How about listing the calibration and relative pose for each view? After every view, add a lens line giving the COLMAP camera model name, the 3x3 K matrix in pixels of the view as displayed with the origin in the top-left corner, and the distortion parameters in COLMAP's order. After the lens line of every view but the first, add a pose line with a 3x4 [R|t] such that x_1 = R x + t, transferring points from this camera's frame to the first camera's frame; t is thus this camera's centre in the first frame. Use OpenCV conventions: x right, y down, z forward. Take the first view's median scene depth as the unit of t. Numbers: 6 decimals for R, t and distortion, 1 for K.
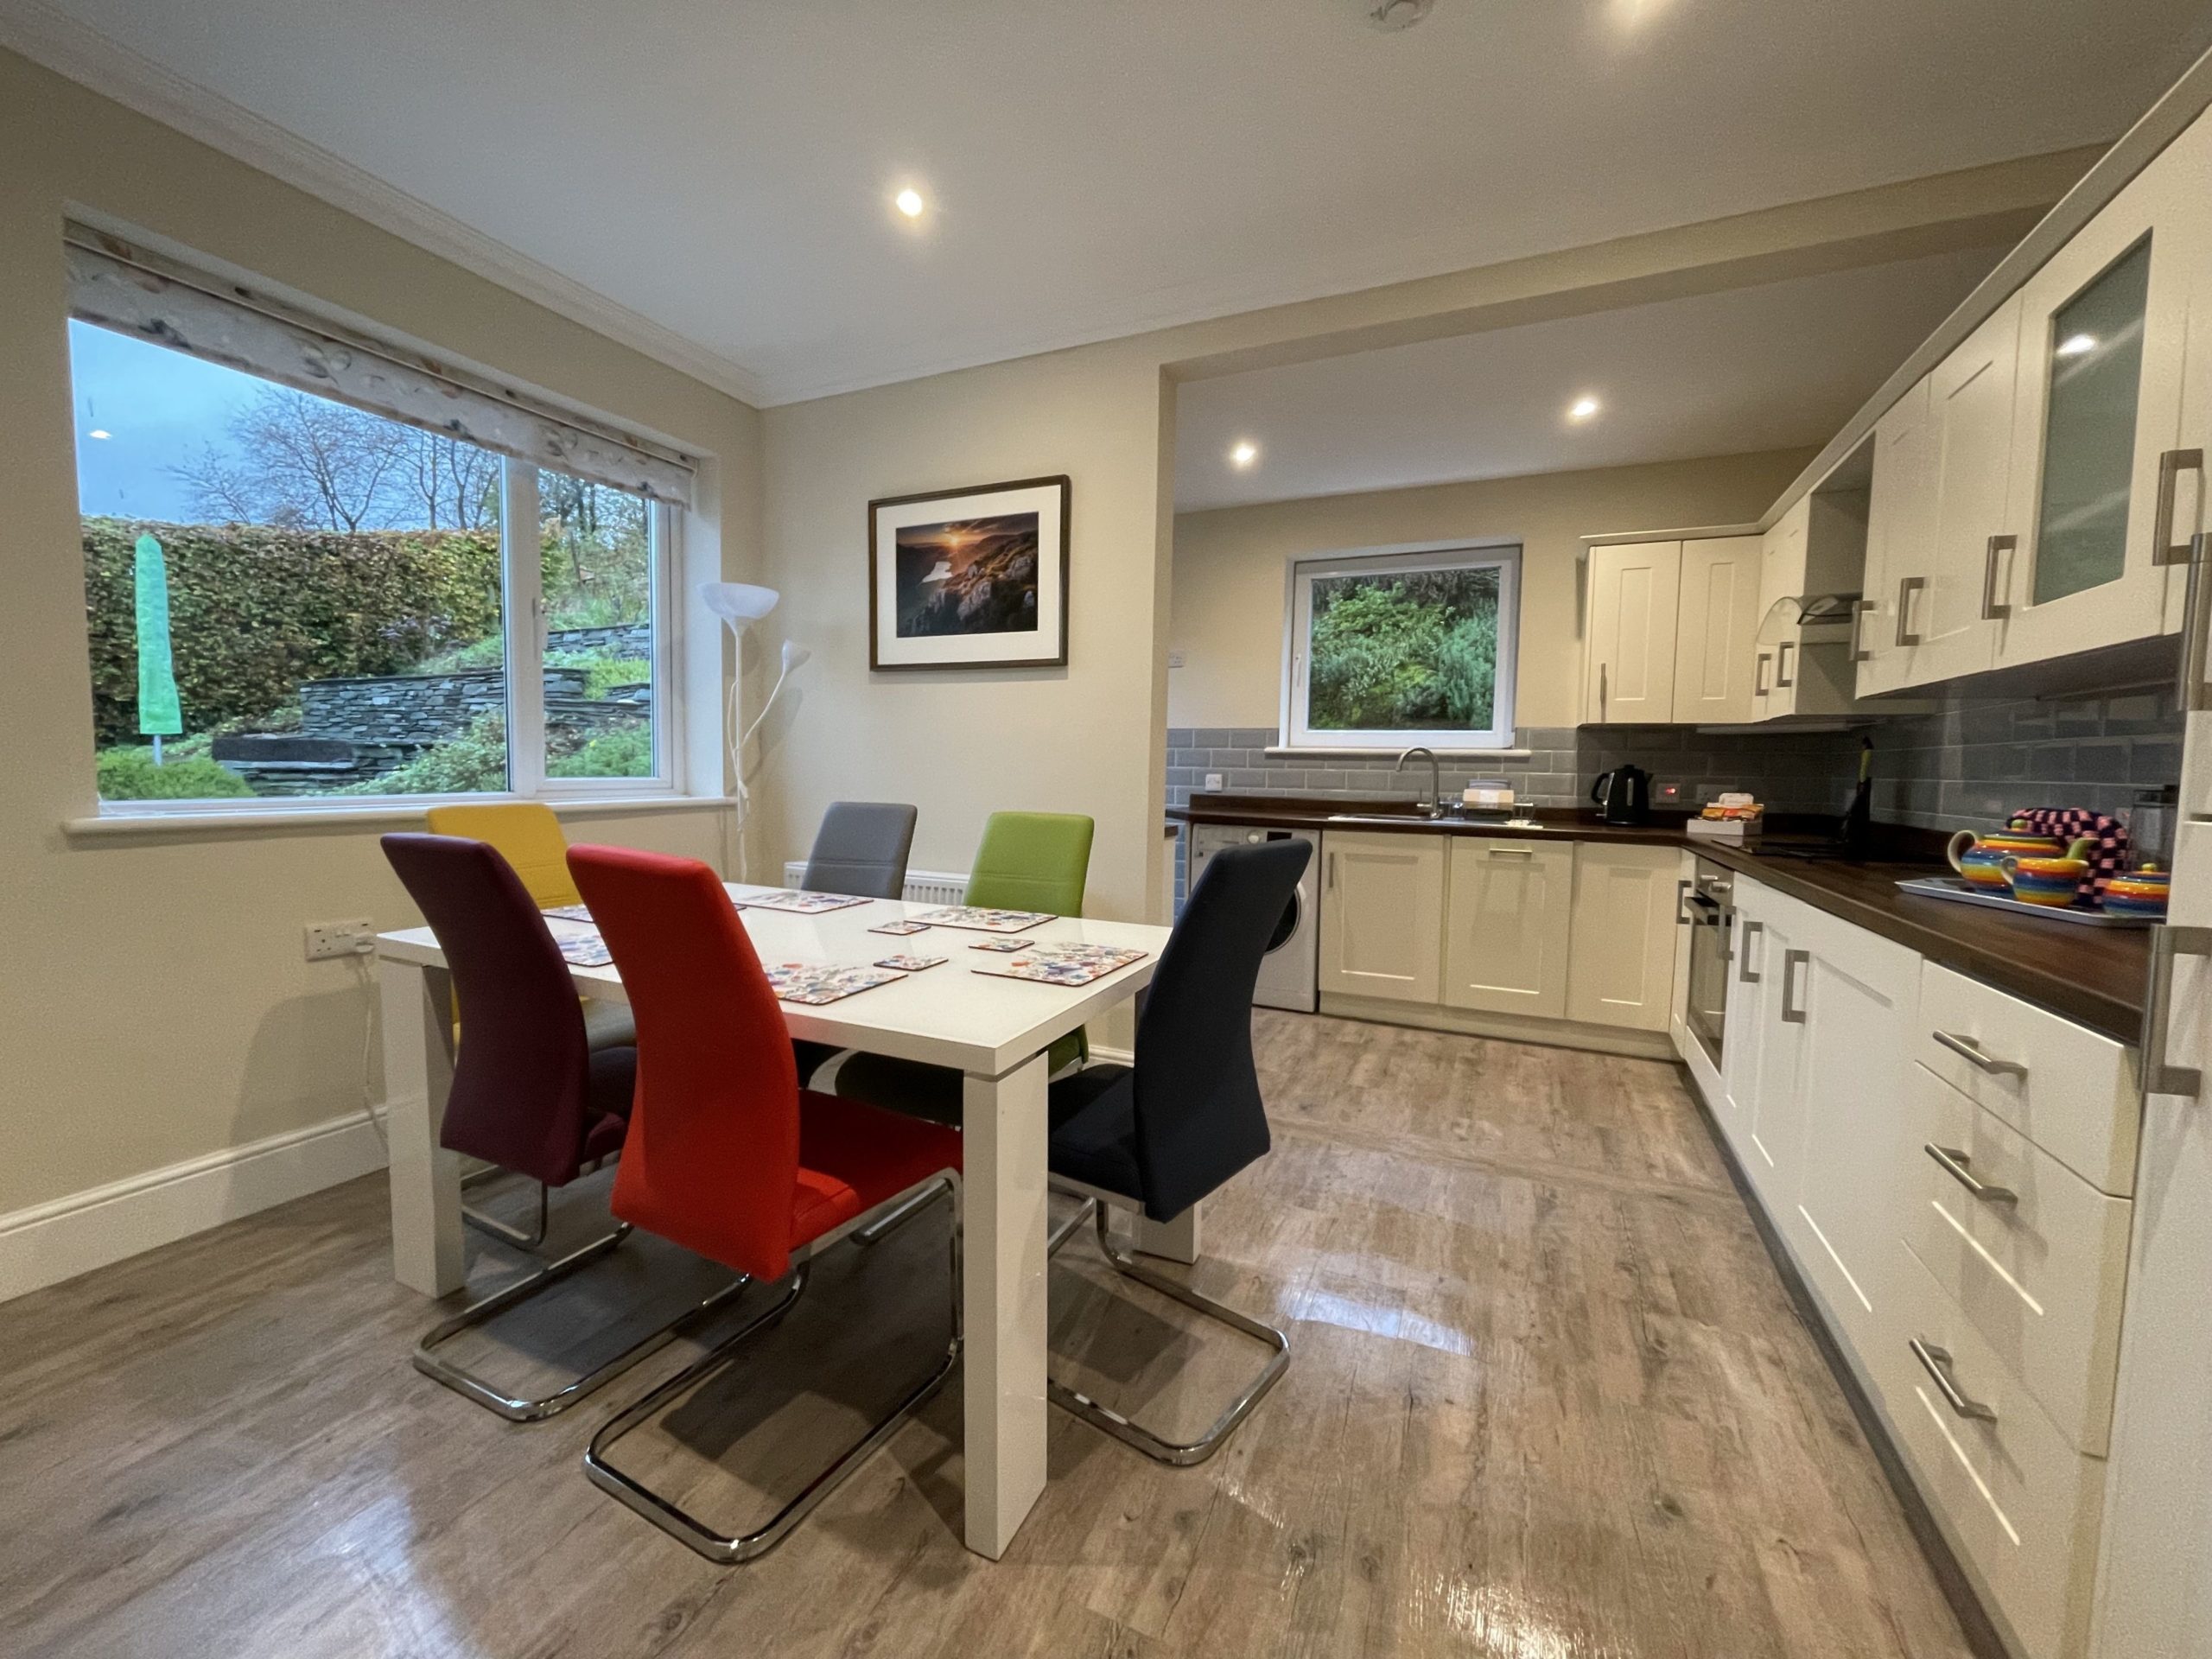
lens RADIAL K [[908.7, 0, 1091.0], [0, 908.7, 823.7], [0, 0, 1]] dist [0.001406, -0.000088]
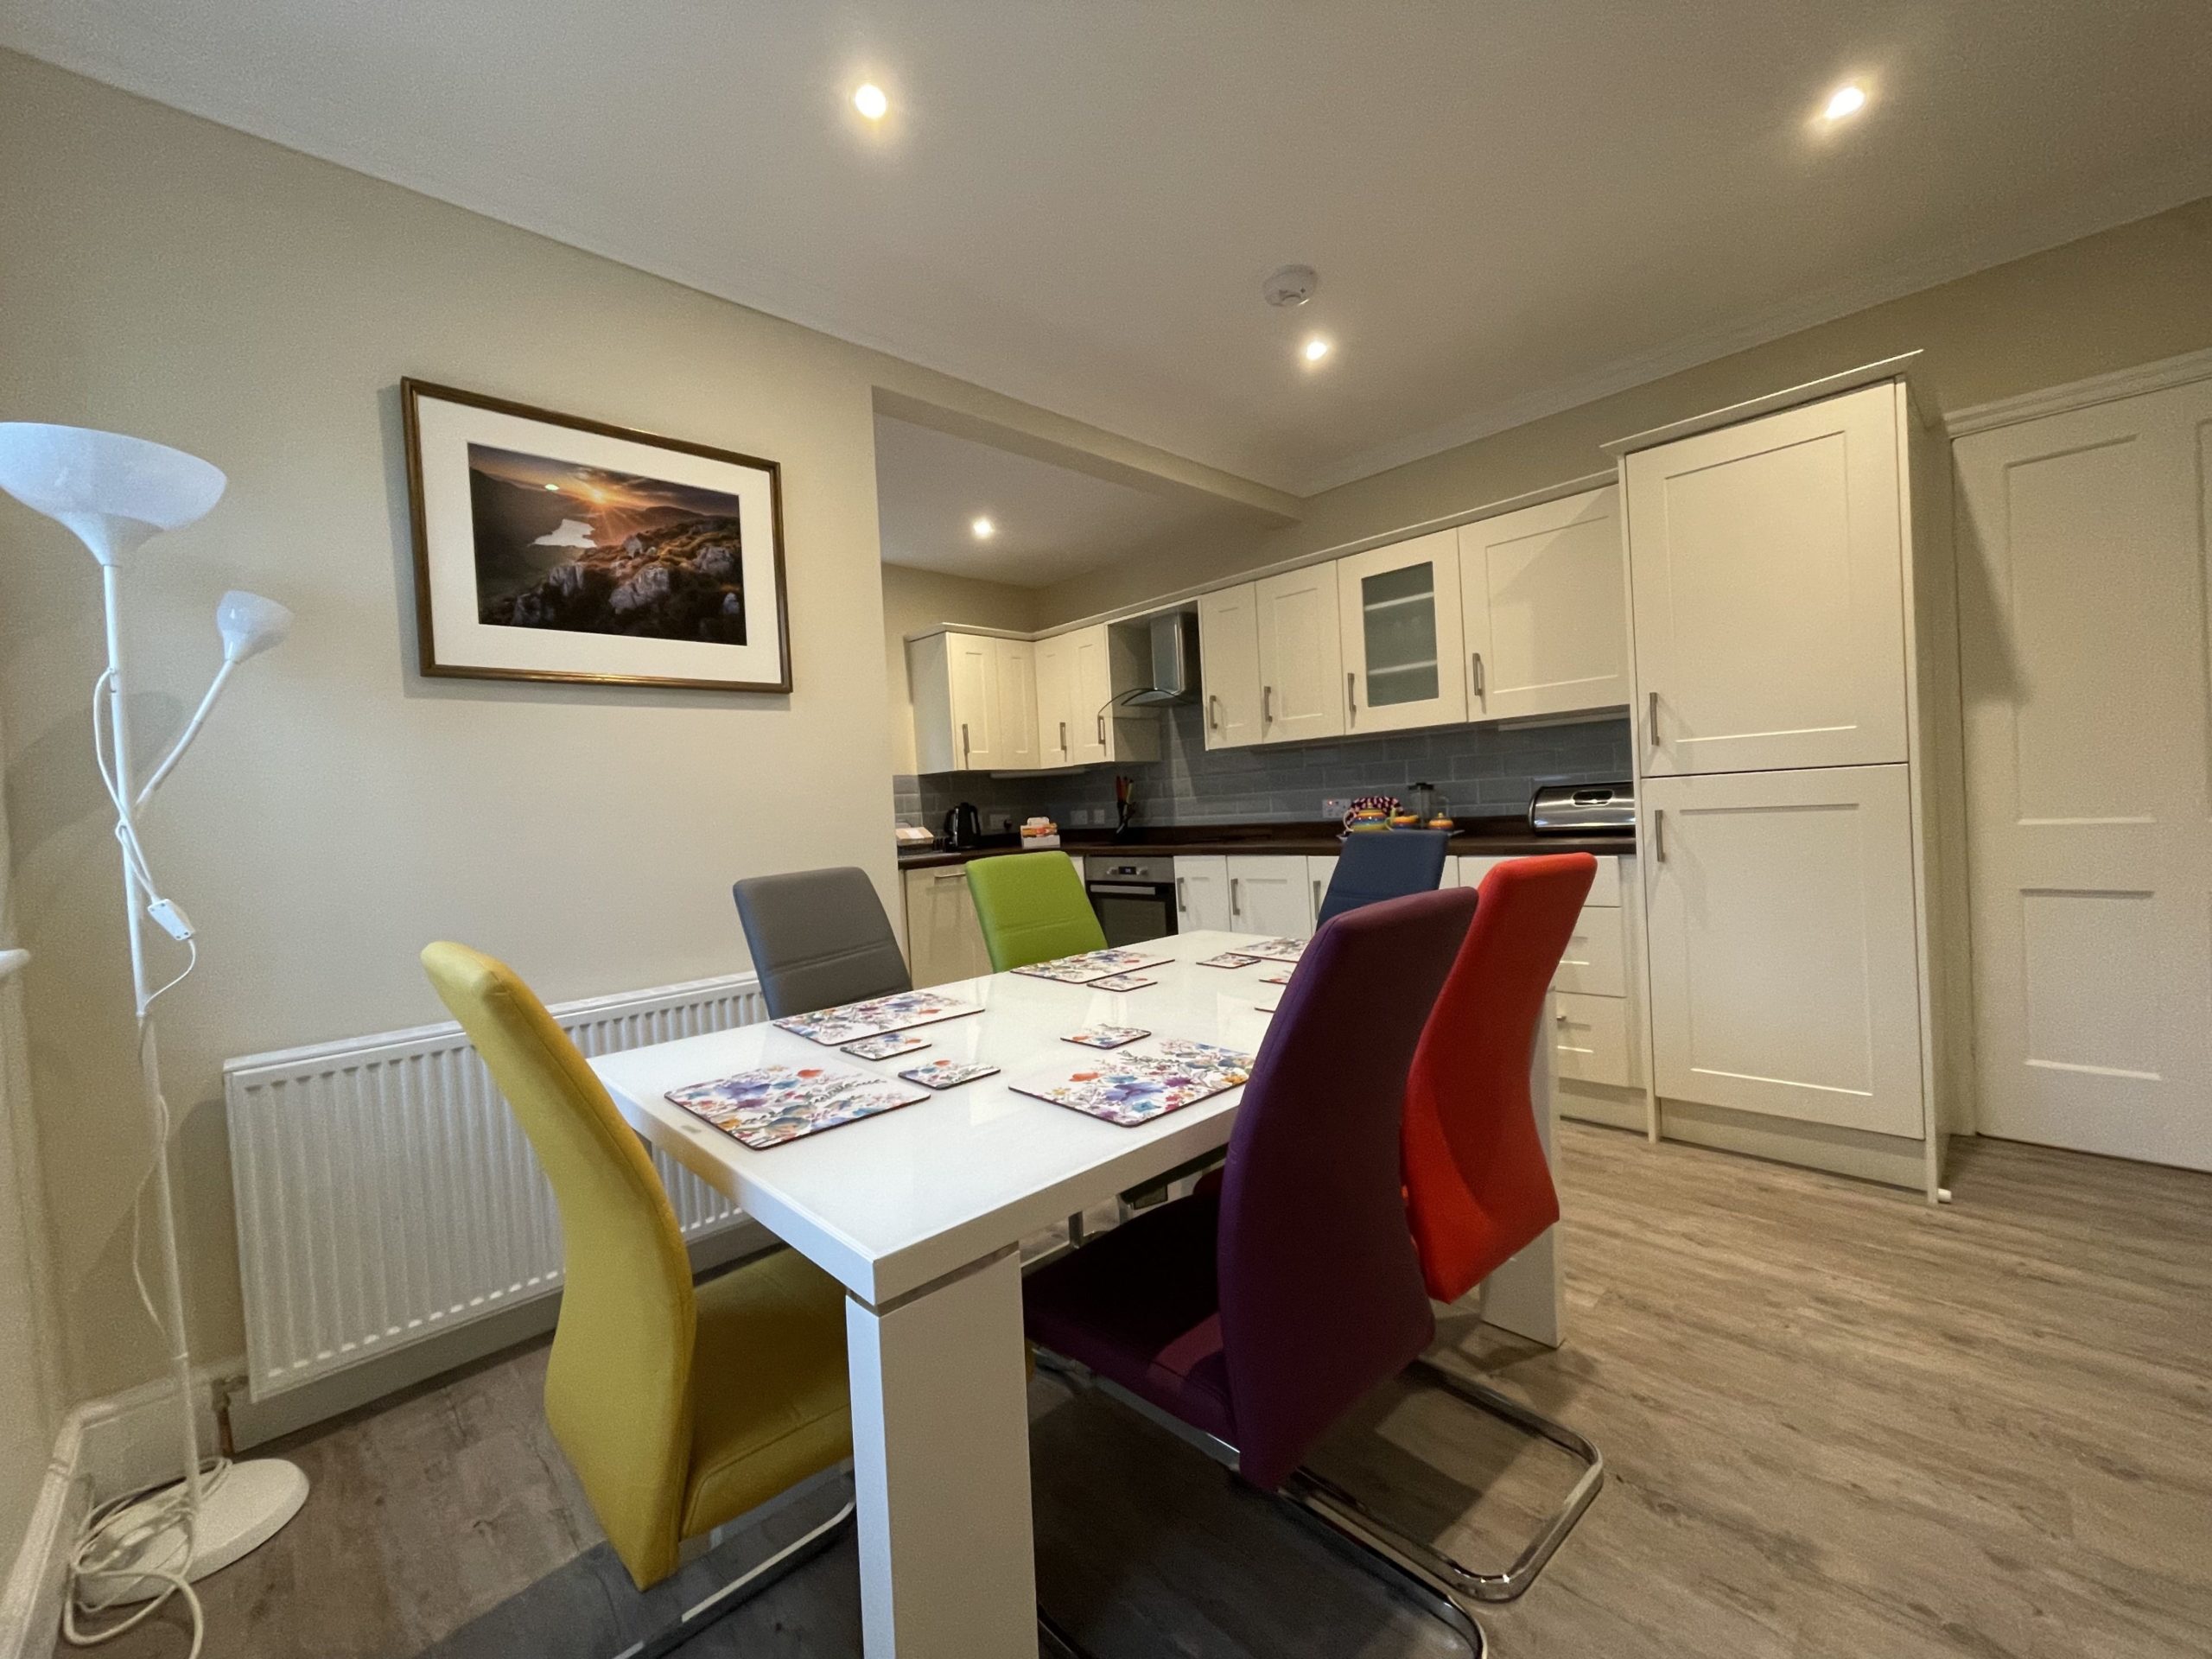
lens RADIAL K [[889.1, 0, 1106.0], [0, 889.1, 829.5], [0, 0, 1]] dist [-0.017773, -0.000035]
pose [[0.355838, -0.061979, 0.932490, -0.657189], [0.122192, 0.992318, 0.019327, -0.033380], [-0.926525, 0.107065, 0.360677, 0.453452]]
